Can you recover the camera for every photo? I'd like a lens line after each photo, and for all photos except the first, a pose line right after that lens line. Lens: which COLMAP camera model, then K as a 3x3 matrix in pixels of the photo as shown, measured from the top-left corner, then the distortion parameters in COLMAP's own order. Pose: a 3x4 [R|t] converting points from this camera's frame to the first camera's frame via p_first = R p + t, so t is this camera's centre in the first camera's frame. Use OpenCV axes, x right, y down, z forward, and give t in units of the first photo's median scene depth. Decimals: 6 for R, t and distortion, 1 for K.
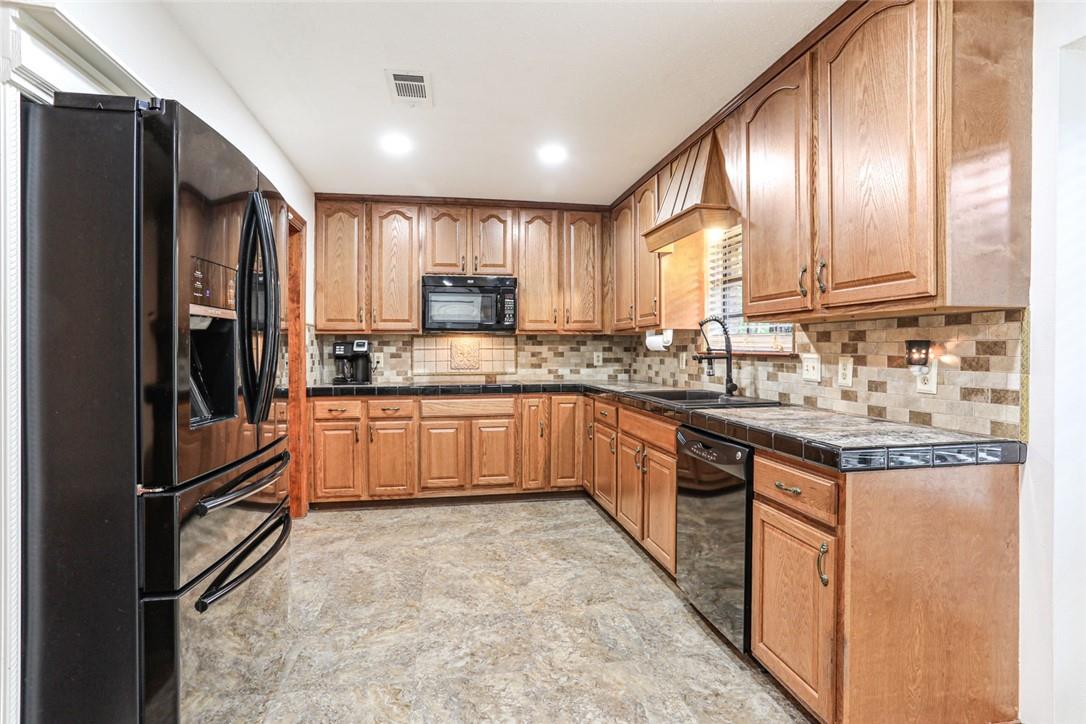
lens RADIAL K [[534.6, 0, 543.7], [0, 534.6, 355.4], [0, 0, 1]] dist [-0.037736, 0.010287]
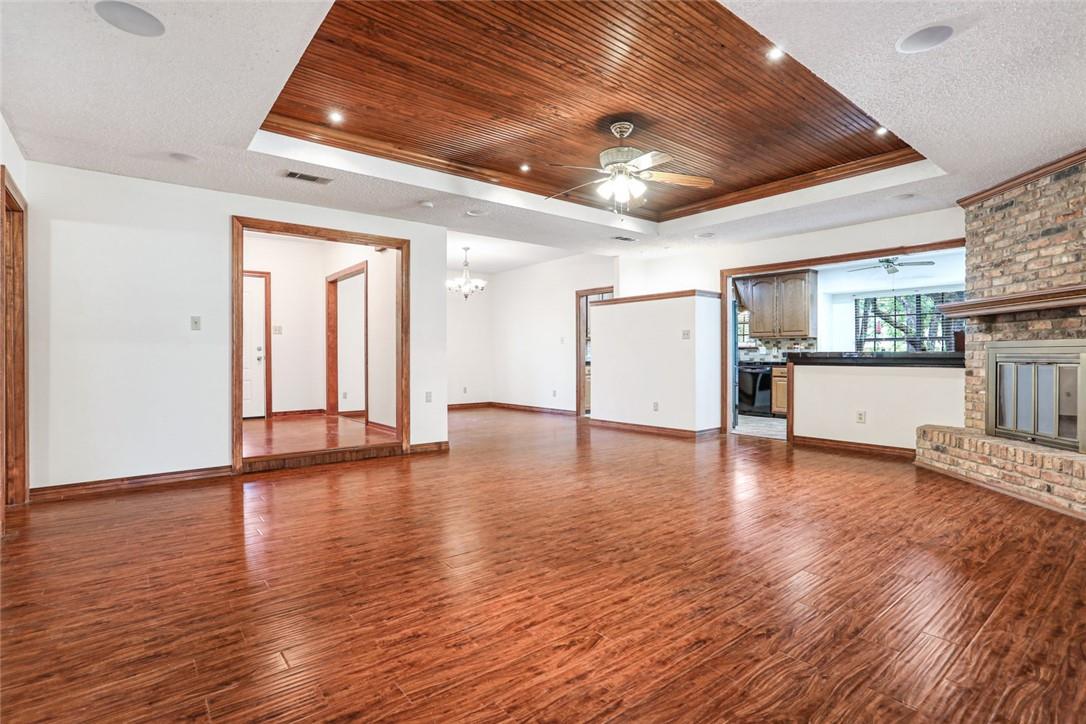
lens RADIAL K [[534.6, 0, 551.0], [0, 534.6, 363.8], [0, 0, 1]] dist [-0.037736, 0.010287]
pose [[0.876943, -0.011585, 0.480454, -2.877699], [0.008914, 0.999930, 0.007841, 0.079648], [-0.480511, -0.002594, 0.876985, -1.753147]]
